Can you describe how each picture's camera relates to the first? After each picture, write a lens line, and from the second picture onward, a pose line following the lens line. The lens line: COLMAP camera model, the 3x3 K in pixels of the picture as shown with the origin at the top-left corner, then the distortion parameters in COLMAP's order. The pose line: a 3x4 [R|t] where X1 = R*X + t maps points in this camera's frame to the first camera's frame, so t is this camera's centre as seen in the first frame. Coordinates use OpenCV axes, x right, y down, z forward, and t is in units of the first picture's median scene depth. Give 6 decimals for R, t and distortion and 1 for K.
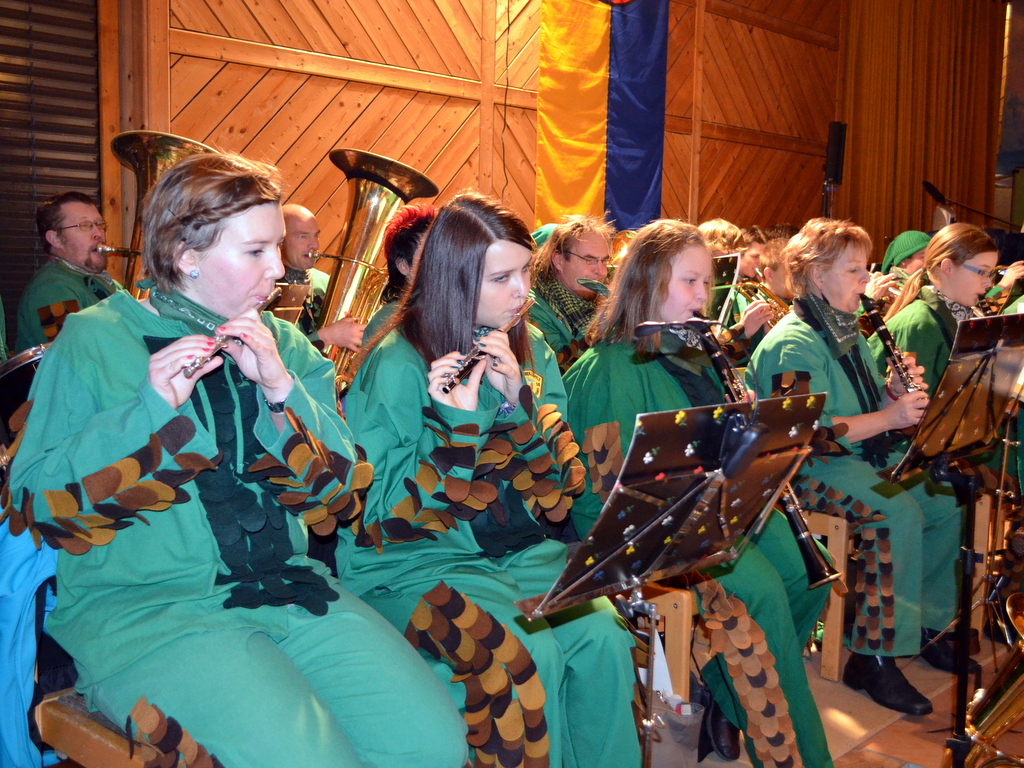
lens RADIAL K [[1061.2, 0, 492.2], [0, 1061.2, 380.6], [0, 0, 1]] dist [-0.002209, -0.002161]
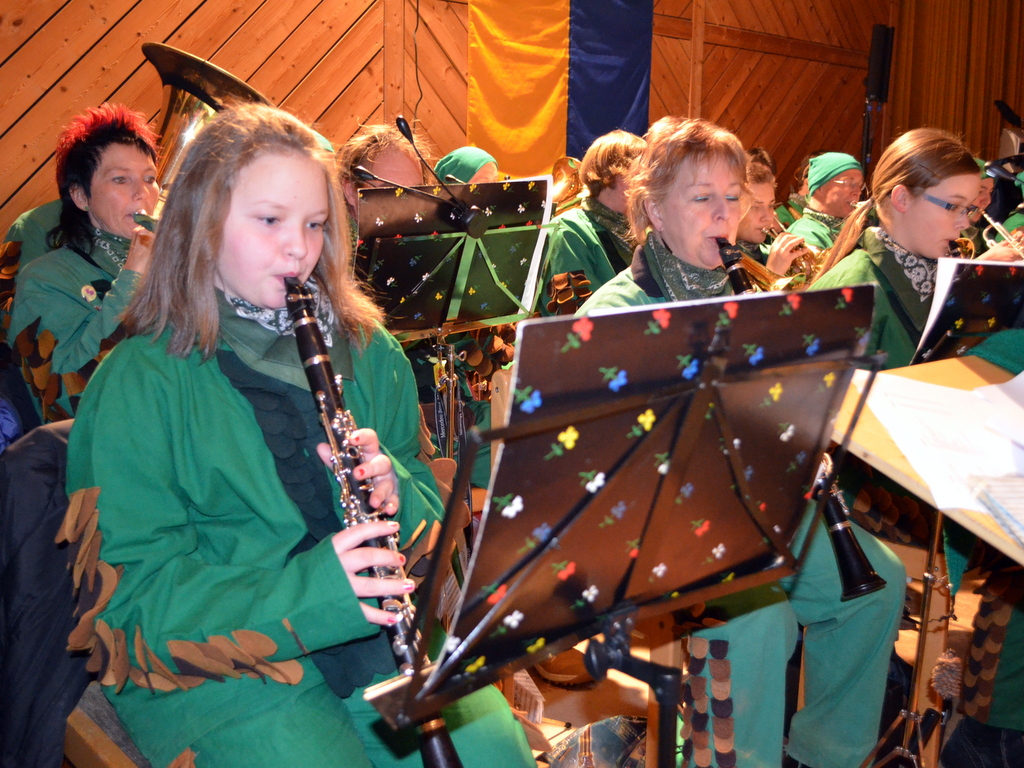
lens RADIAL K [[1083.3, 0, 512.0], [0, 1083.3, 384.0], [0, 0, 1]] dist [-0.014202, -0.000394]
pose [[0.997544, 0.010392, -0.069264, 0.129197], [-0.006541, 0.998432, 0.055597, -0.015896], [0.069733, -0.055007, 0.996048, 0.175746]]
